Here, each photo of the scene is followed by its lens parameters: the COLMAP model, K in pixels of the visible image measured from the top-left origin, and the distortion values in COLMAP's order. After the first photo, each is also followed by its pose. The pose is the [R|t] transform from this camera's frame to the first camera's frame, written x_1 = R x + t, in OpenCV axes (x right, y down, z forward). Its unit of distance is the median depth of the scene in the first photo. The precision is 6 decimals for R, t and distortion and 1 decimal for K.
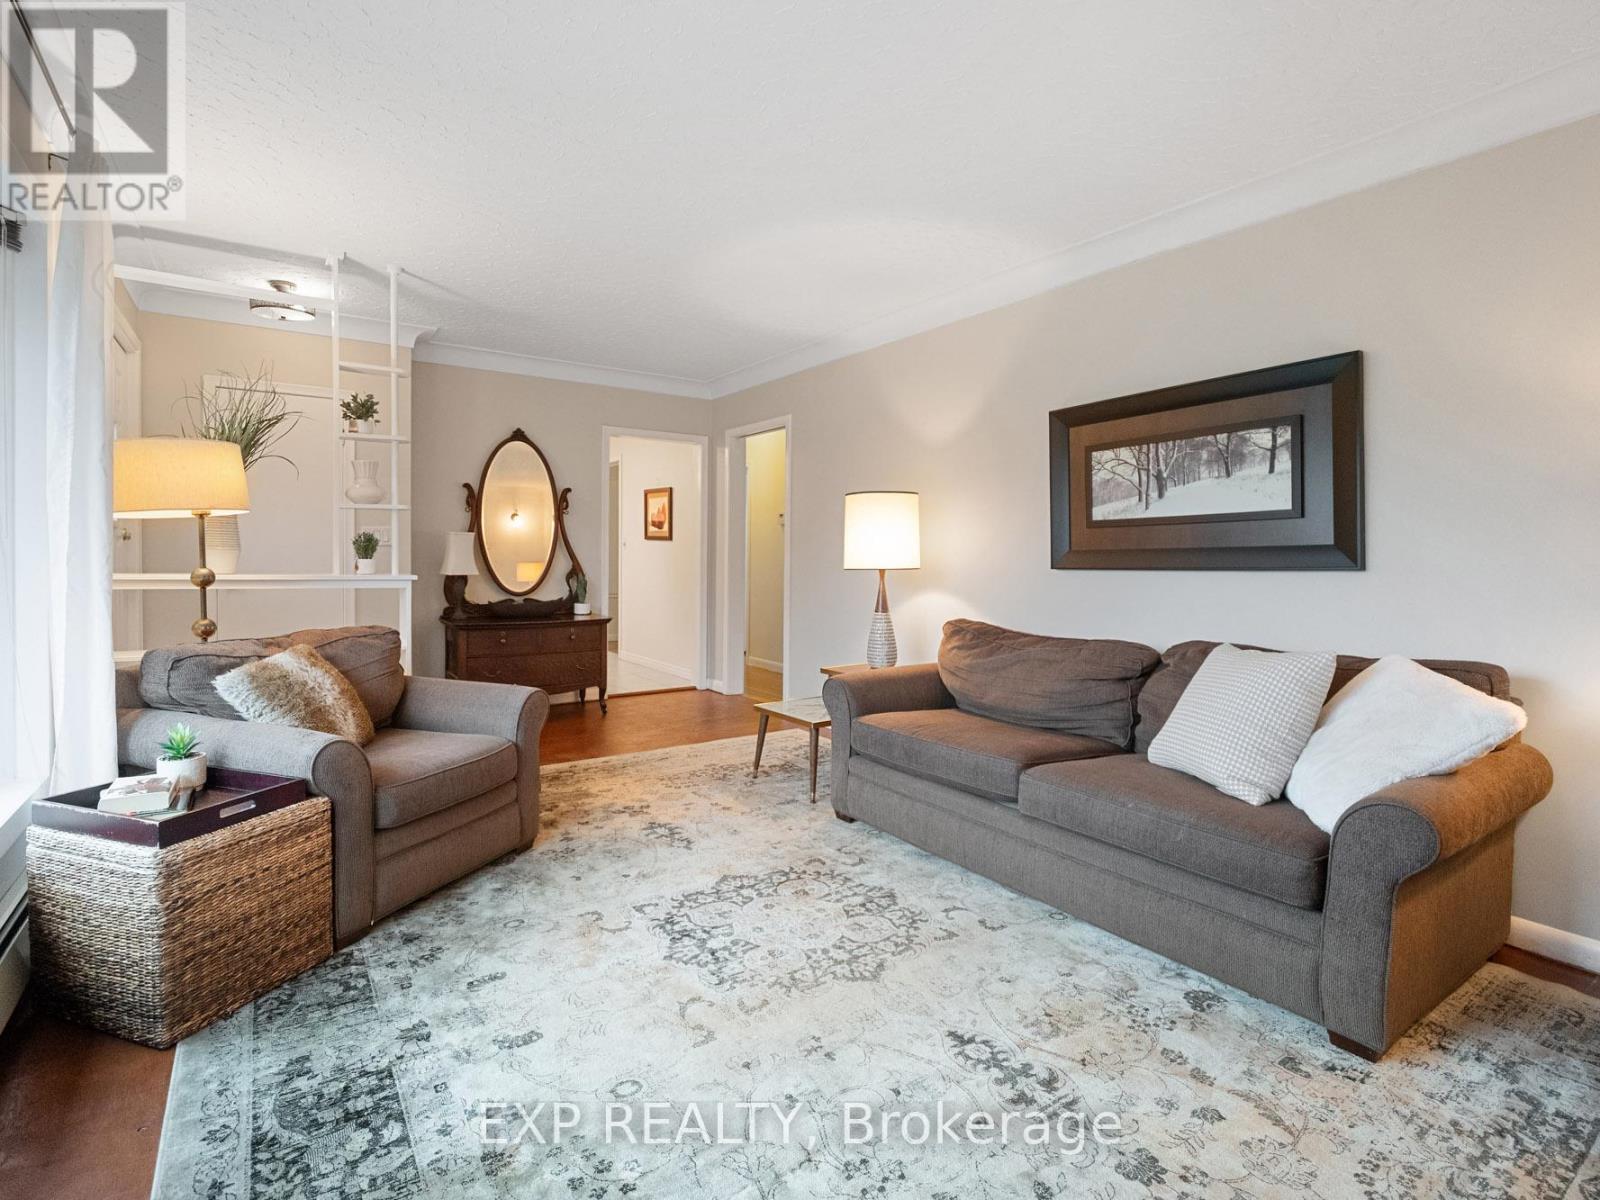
lens RADIAL K [[792.3, 0, 795.4], [0, 792.3, 568.6], [0, 0, 1]] dist [-0.007322, -0.000608]
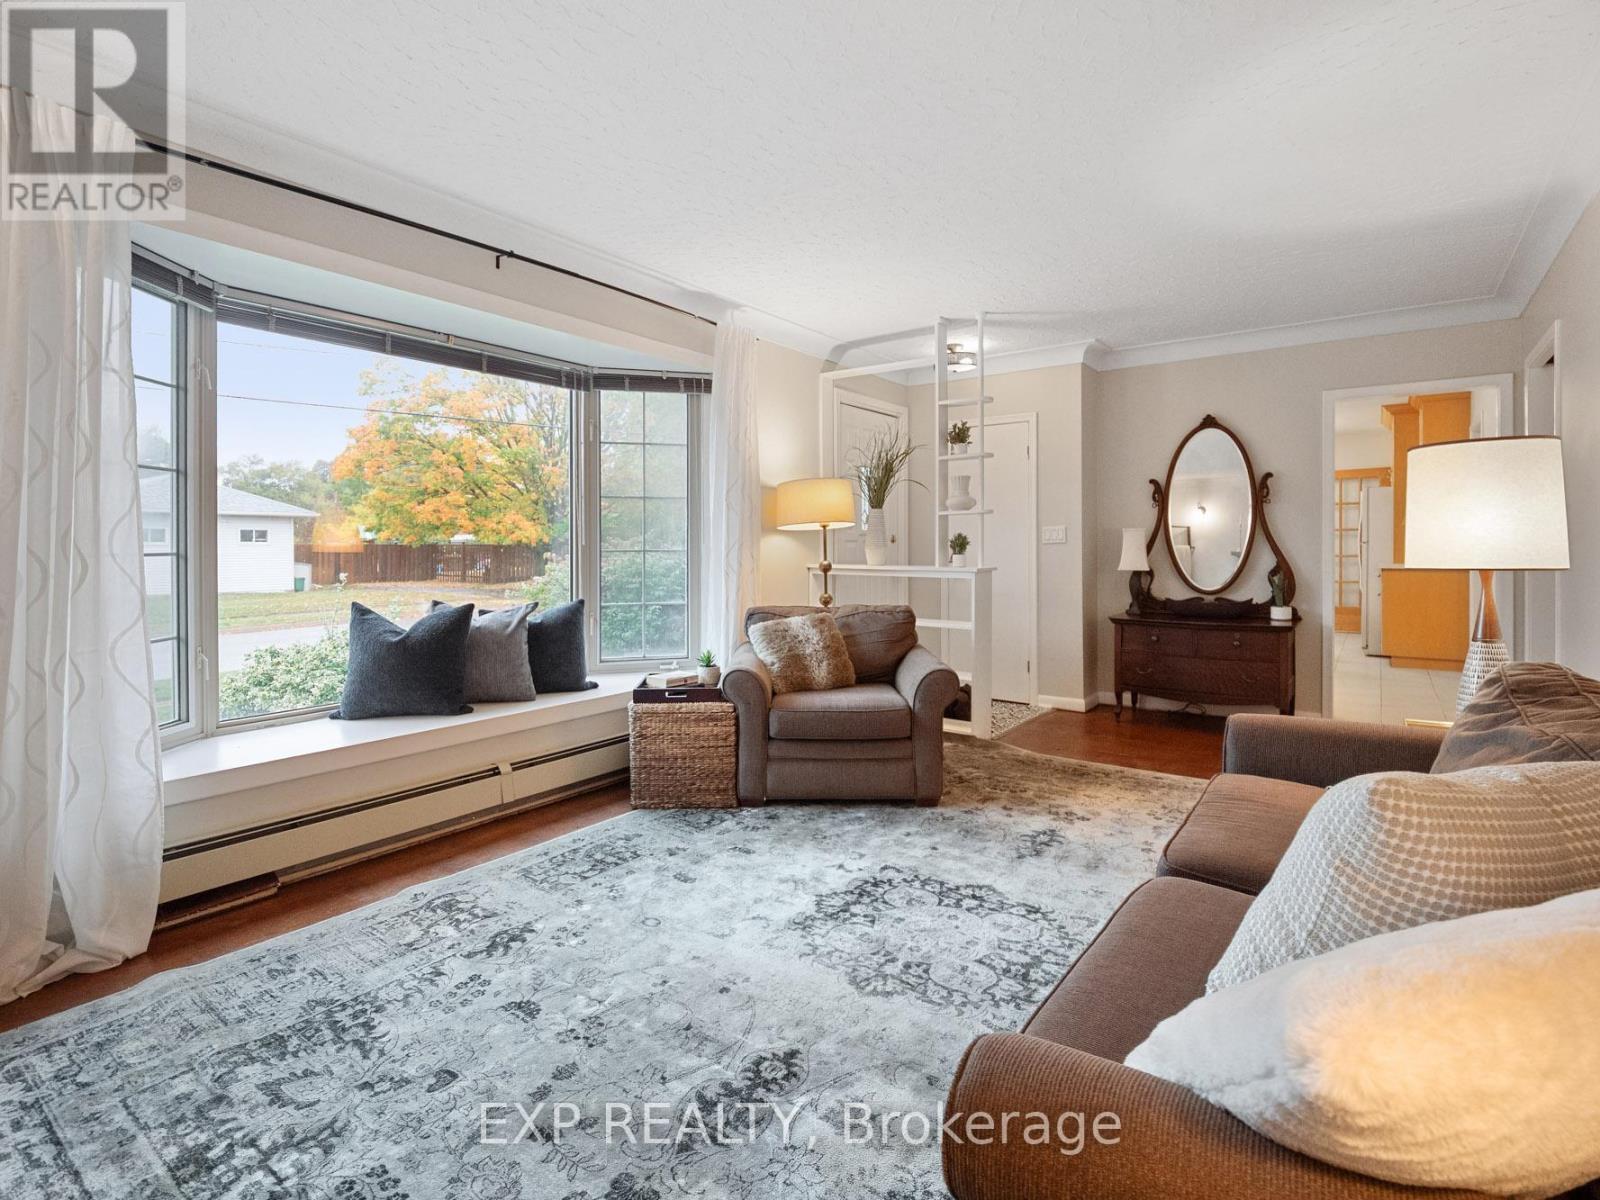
lens RADIAL K [[792.3, 0, 795.4], [0, 792.3, 568.6], [0, 0, 1]] dist [-0.007322, -0.000608]
pose [[0.324011, 0.014914, -0.945936, 0.406517], [-0.010323, 0.999872, 0.012228, -0.002172], [0.945997, 0.005802, 0.324123, 0.255832]]
